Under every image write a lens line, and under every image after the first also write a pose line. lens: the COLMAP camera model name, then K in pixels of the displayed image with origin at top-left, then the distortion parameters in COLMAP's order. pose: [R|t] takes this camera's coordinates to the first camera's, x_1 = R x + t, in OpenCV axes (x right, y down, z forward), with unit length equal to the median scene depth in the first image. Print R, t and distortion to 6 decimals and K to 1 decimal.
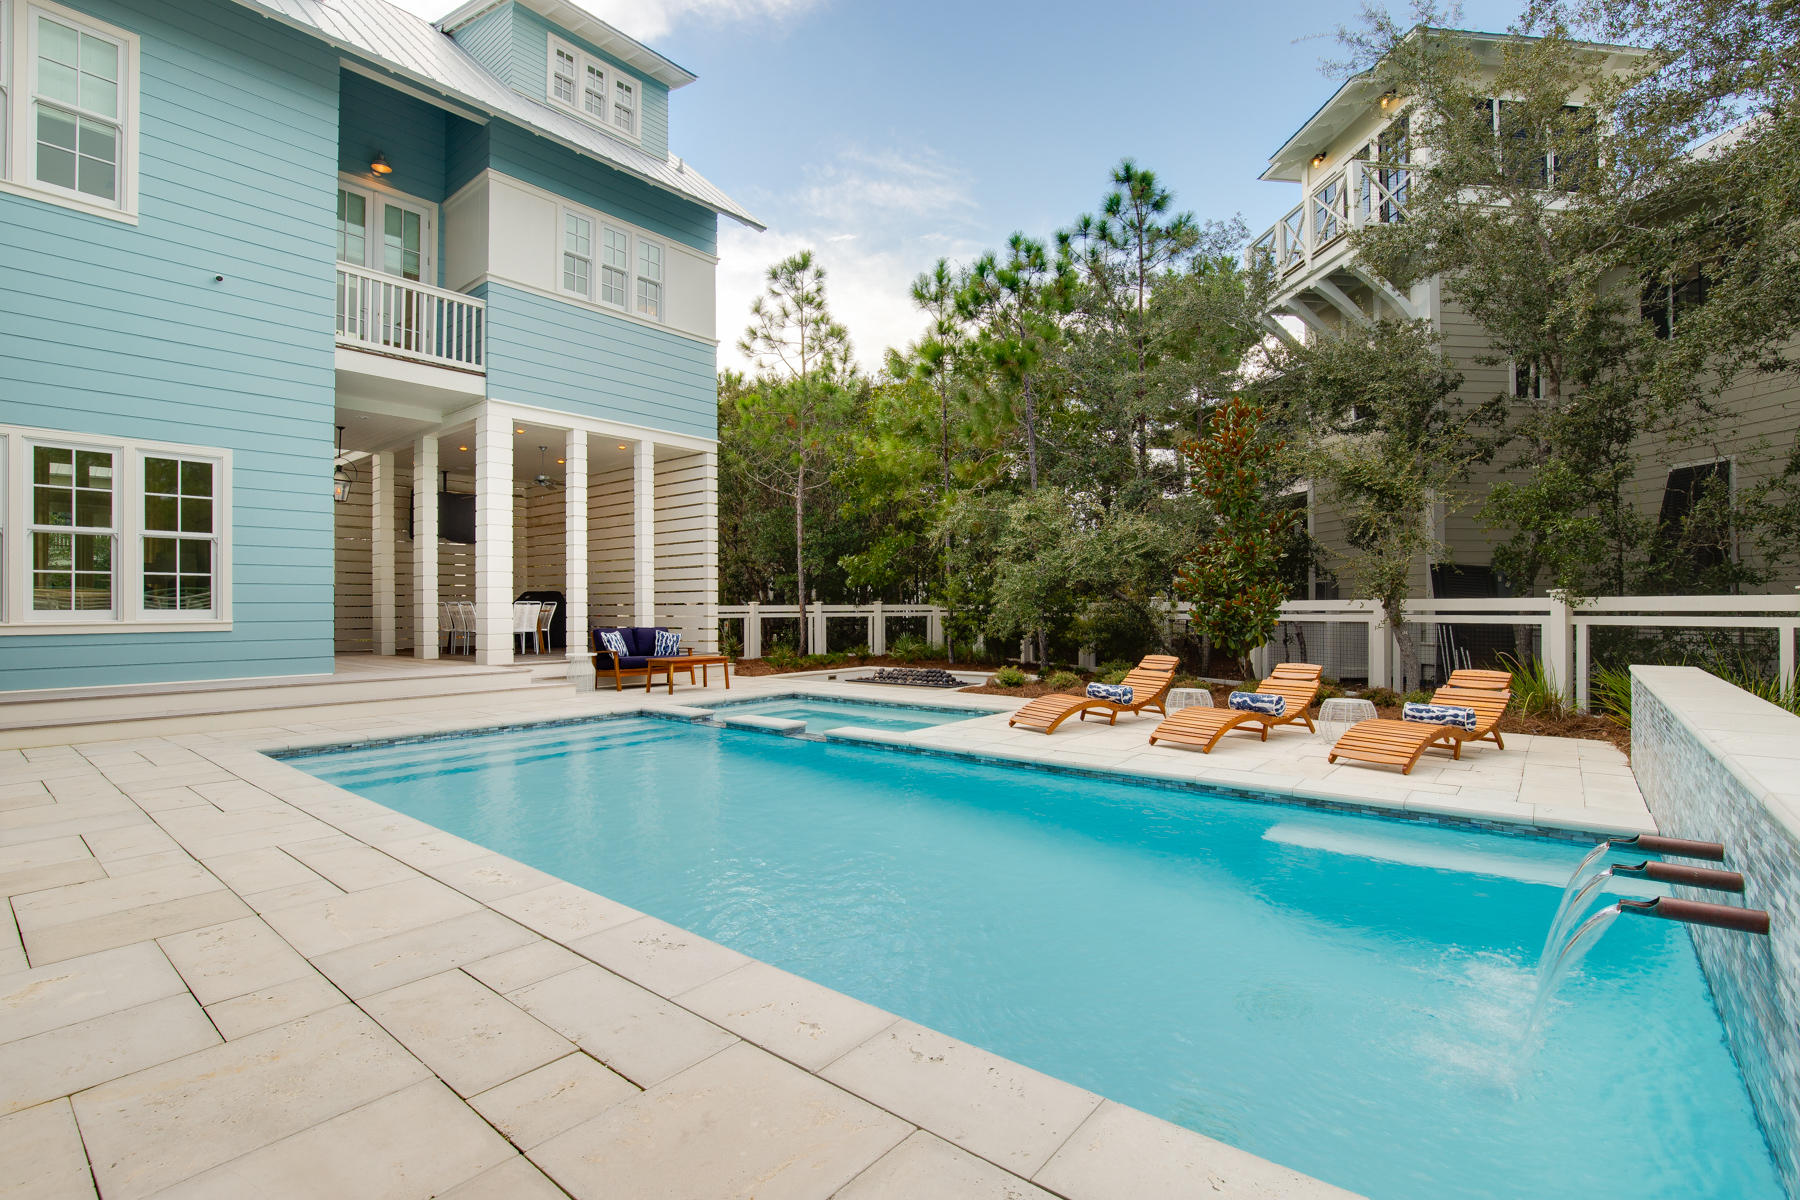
lens RADIAL K [[822.3, 0, 902.2], [0, 822.3, 605.4], [0, 0, 1]] dist [-0.025944, 0.001253]
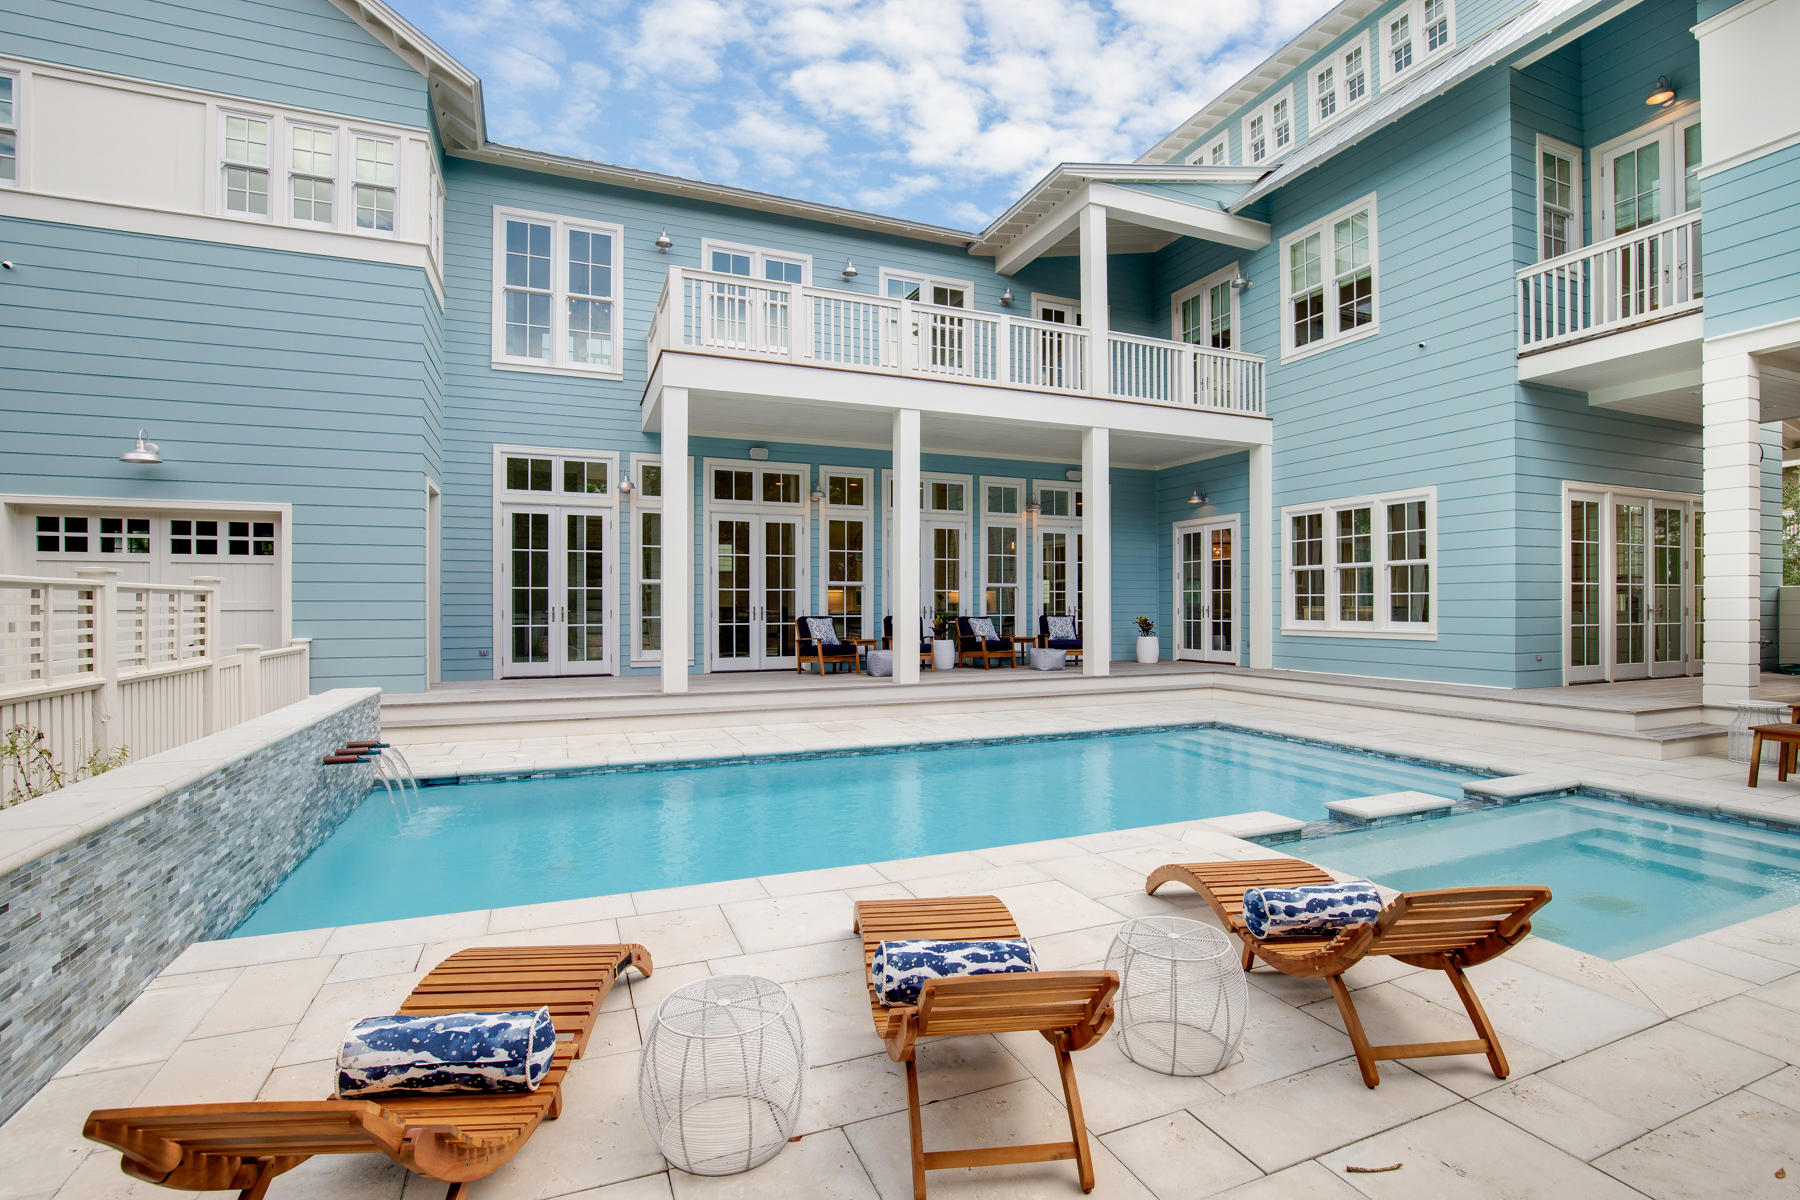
lens RADIAL K [[822.3, 0, 902.2], [0, 822.3, 605.4], [0, 0, 1]] dist [-0.025944, 0.001253]
pose [[-0.454101, 0.002672, -0.890946, 0.494528], [0.005344, 0.999986, 0.000275, -0.021224], [0.890934, -0.004636, -0.454109, 0.735562]]
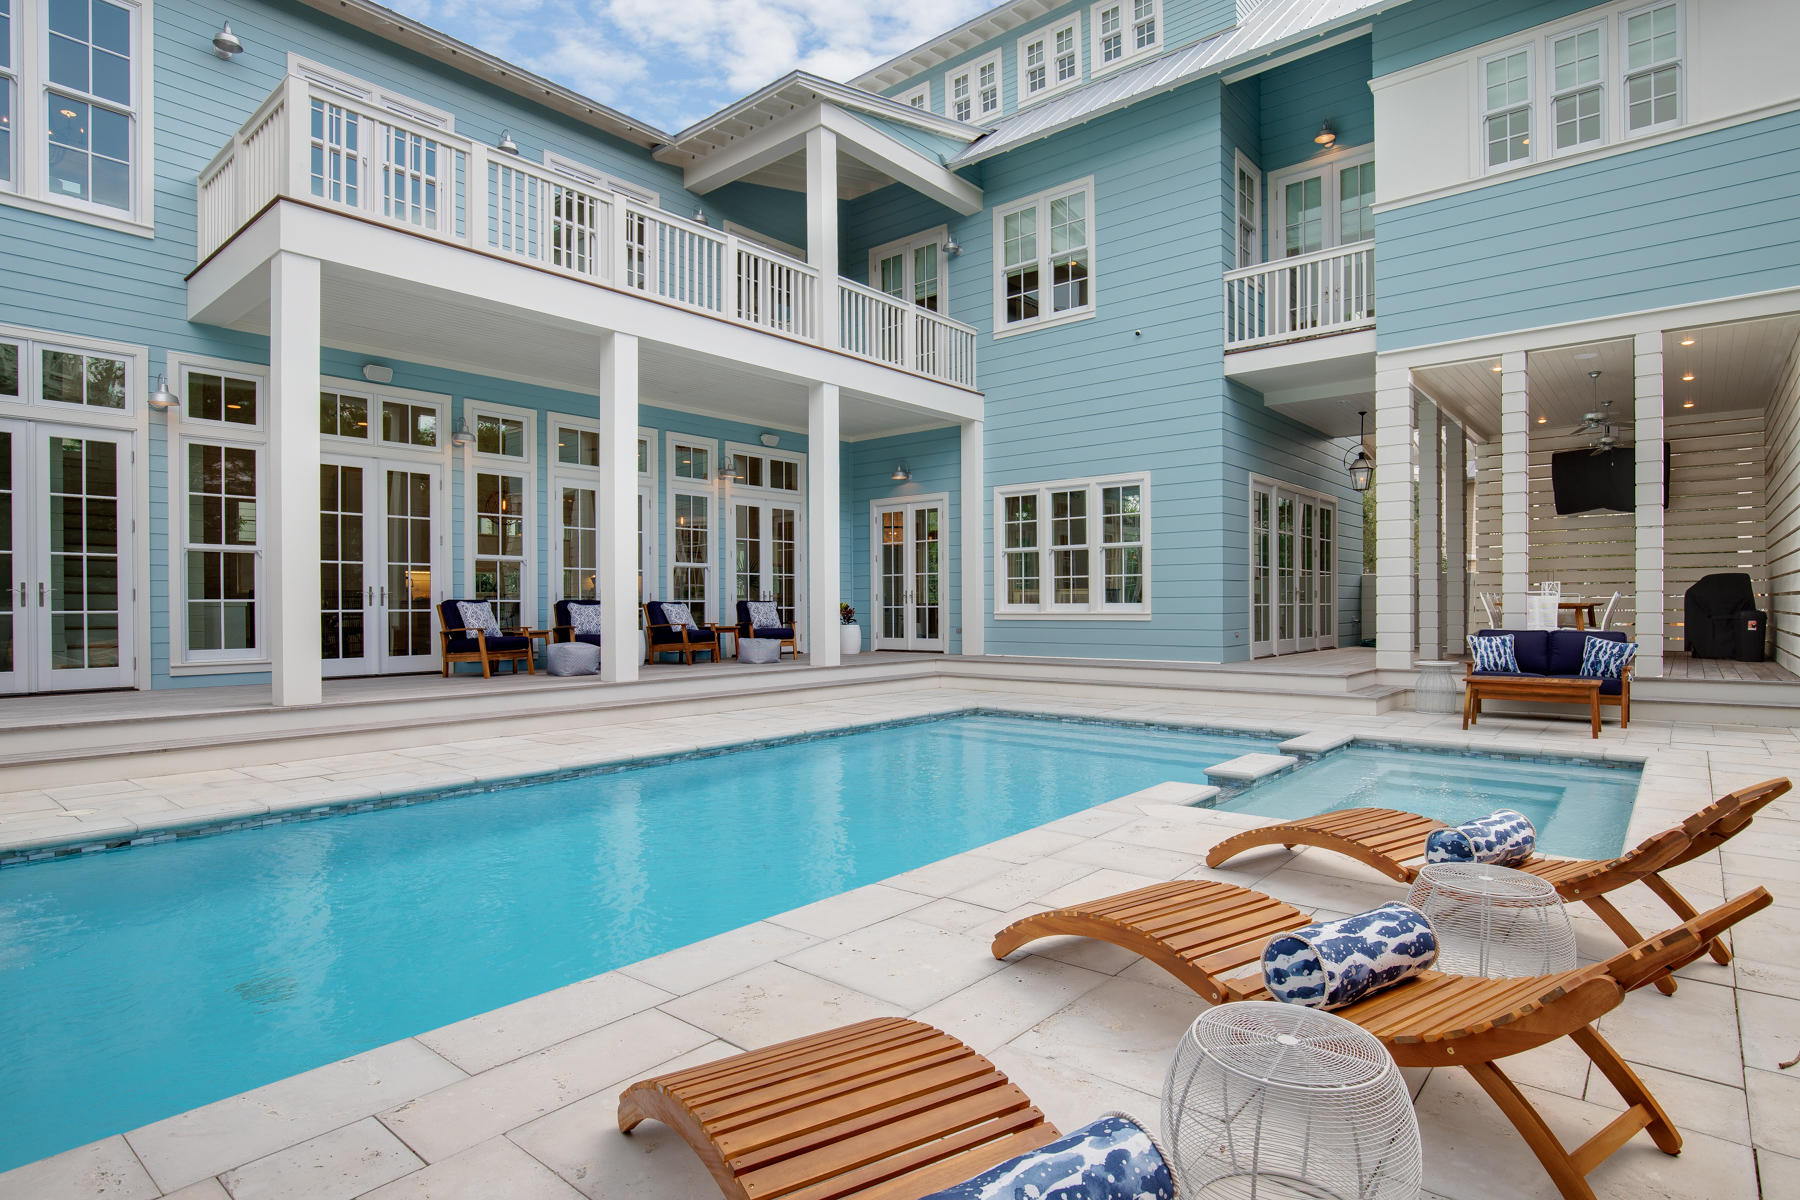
lens RADIAL K [[933.4, 0, 903.6], [0, 933.4, 608.5], [0, 0, 1]] dist [-0.017830, 0.001928]
pose [[-0.002868, 0.008073, -0.999963, 0.494024], [0.006888, 0.999944, 0.008053, -0.000587], [0.999972, -0.006865, -0.002923, 0.551638]]
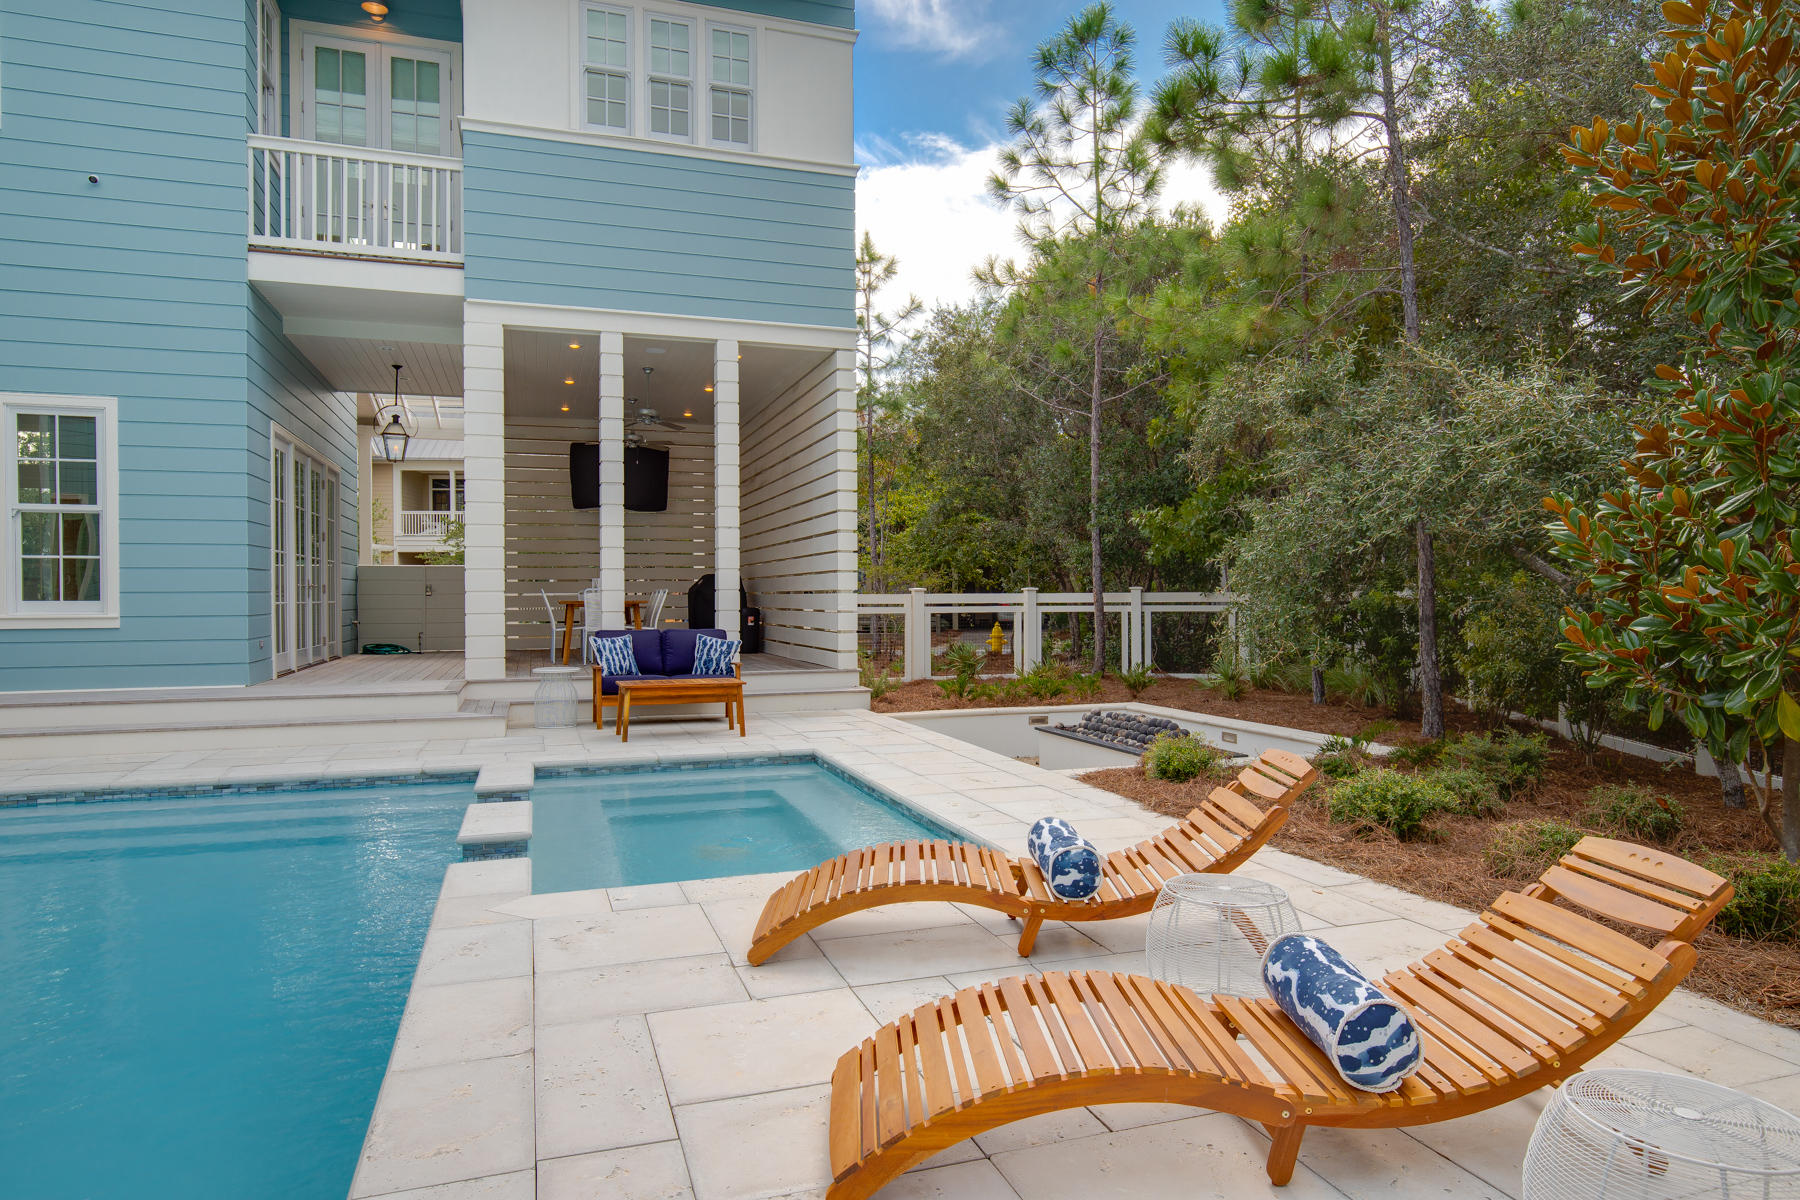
lens RADIAL K [[1097.4, 0, 899.6], [0, 1097.4, 603.5], [0, 0, 1]] dist [-0.006008, 0.000225]
pose [[0.856038, 0.004704, -0.516891, 0.324294], [0.001660, 0.999928, 0.011849, -0.003716], [0.516910, -0.011001, 0.855969, 0.418753]]
